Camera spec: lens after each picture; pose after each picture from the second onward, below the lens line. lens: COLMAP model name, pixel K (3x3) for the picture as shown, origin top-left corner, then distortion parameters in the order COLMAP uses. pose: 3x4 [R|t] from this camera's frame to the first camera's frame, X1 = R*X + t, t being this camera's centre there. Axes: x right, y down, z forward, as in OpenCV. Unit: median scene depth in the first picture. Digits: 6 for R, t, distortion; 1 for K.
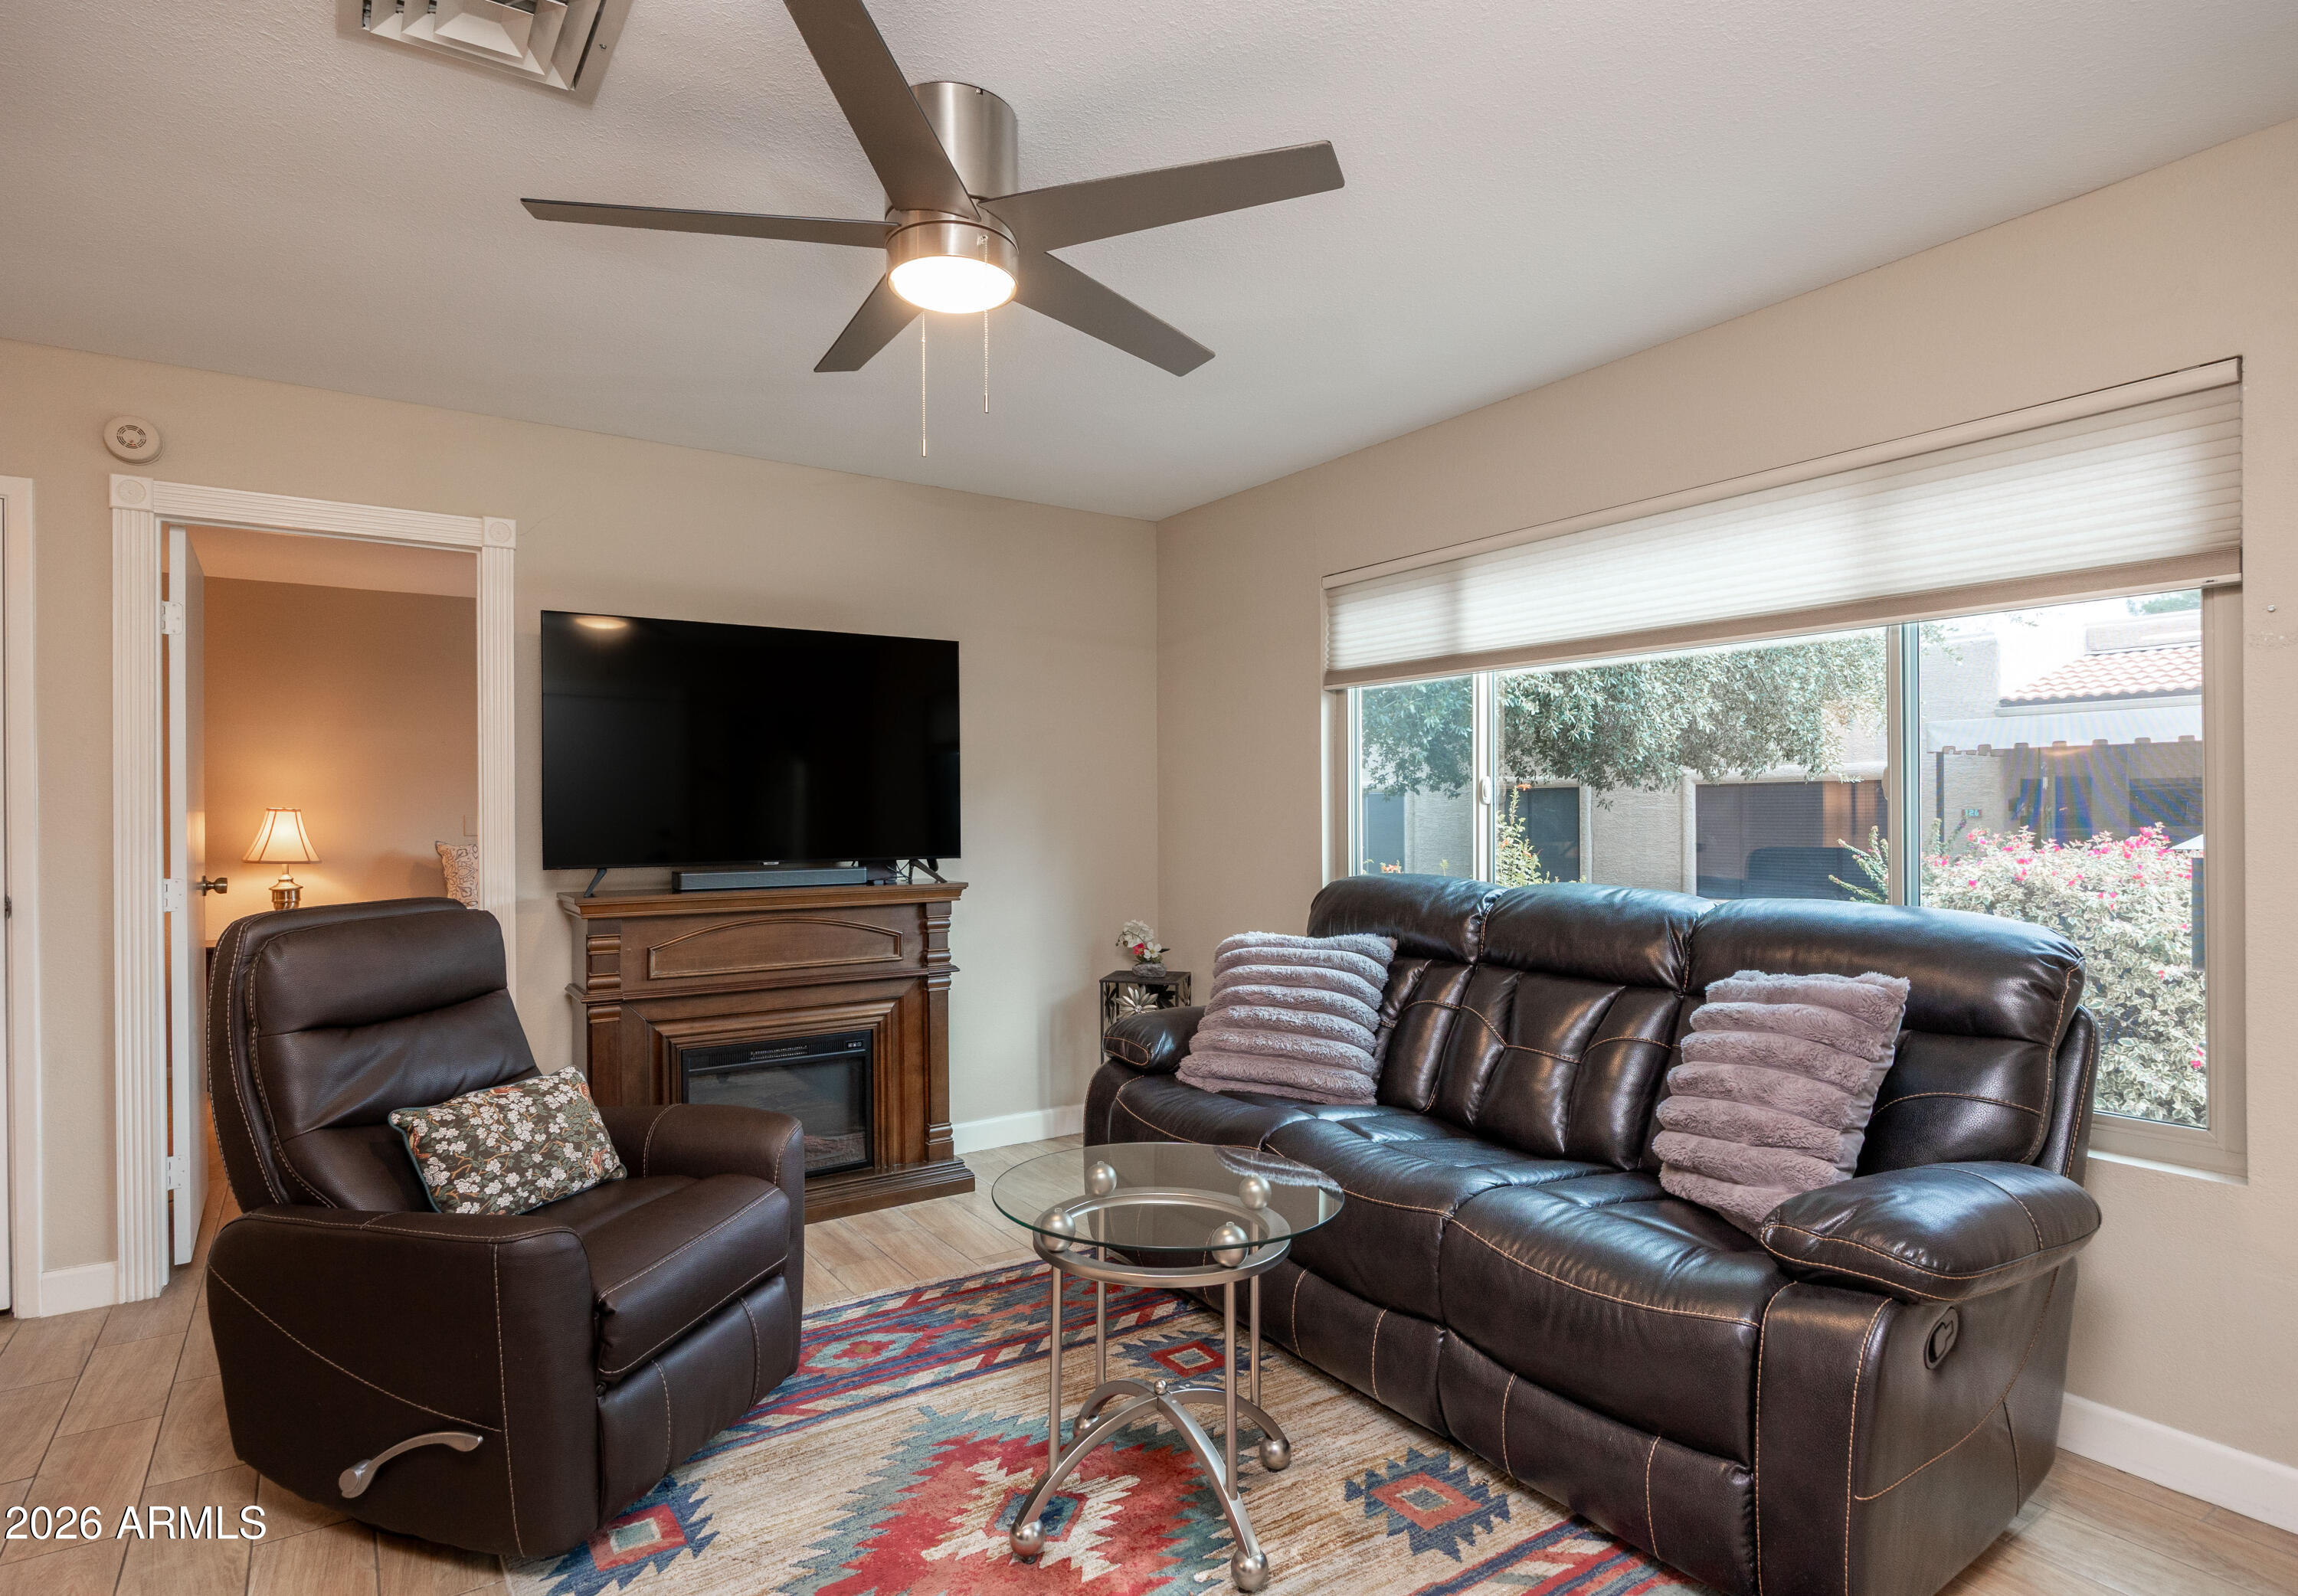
lens RADIAL K [[1207.7, 0, 1143.6], [0, 1207.7, 808.0], [0, 0, 1]] dist [0.004053, 0.000534]
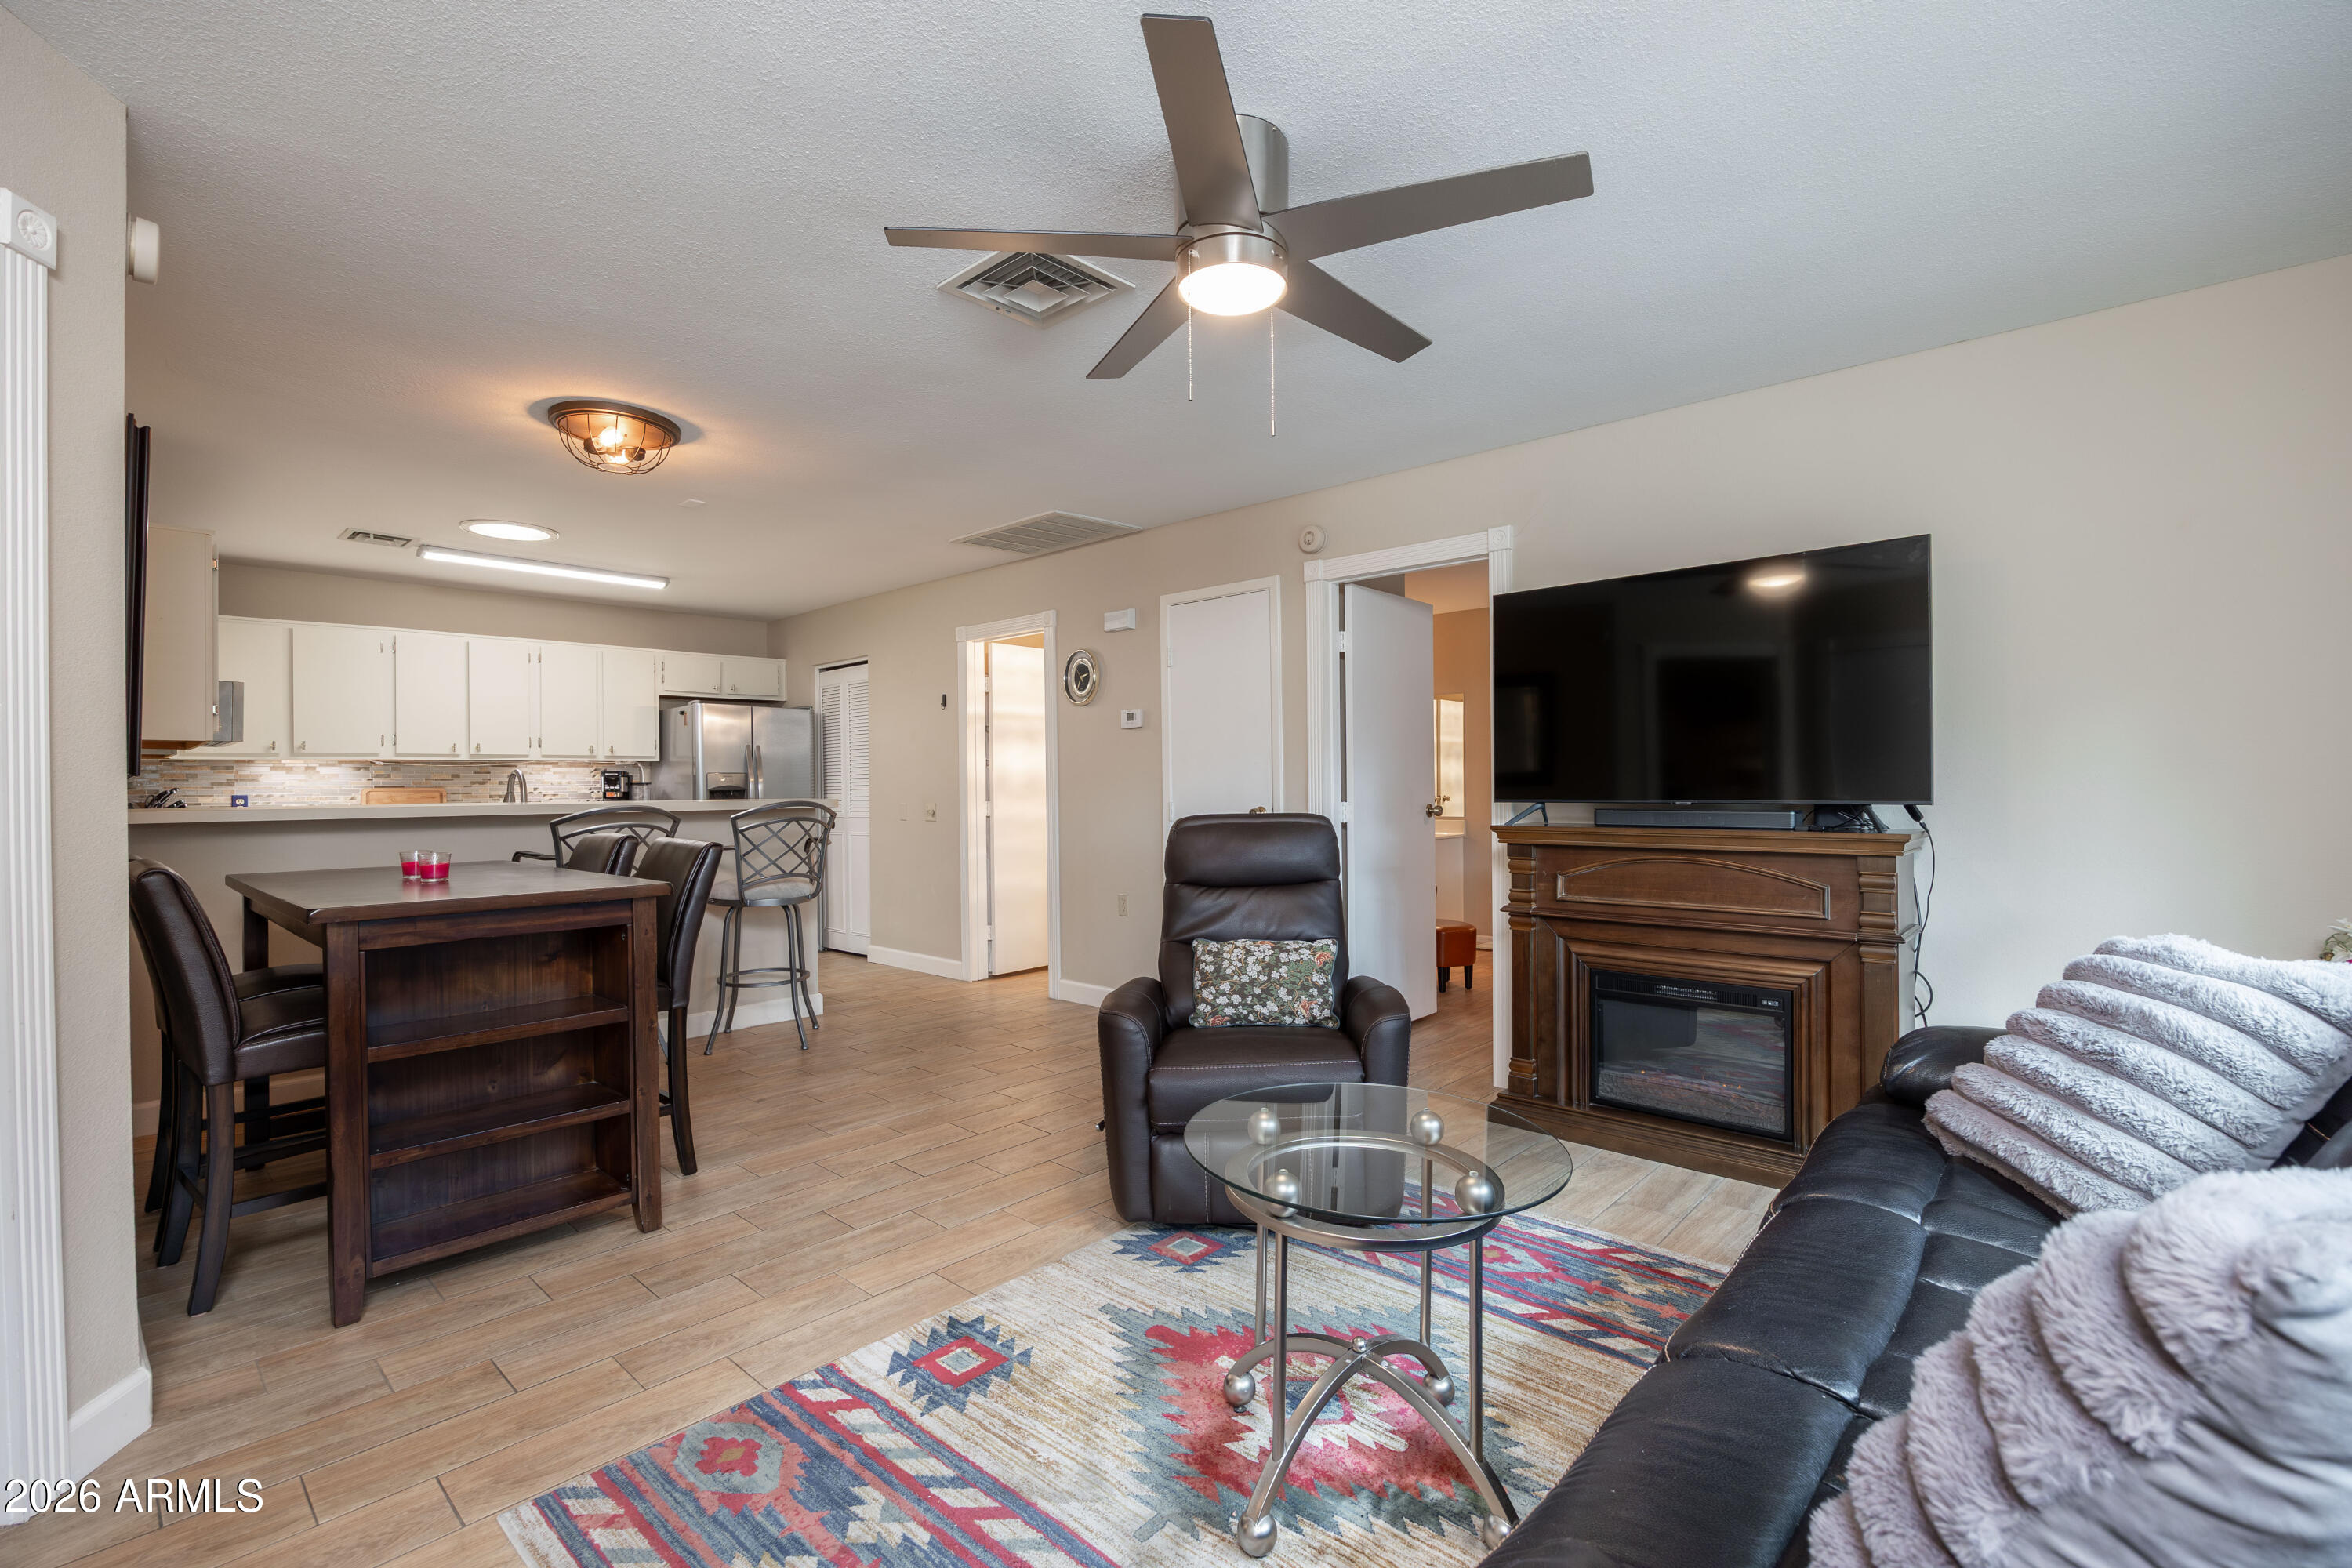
lens RADIAL K [[1057.1, 0, 1175.5], [0, 1057.1, 781.1], [0, 0, 1]] dist [-0.000541, -0.000068]
pose [[0.232300, 0.000382, -0.972644, 0.538229], [0.010925, 0.999936, 0.003002, 0.024446], [0.972583, -0.011324, 0.232281, 0.462161]]
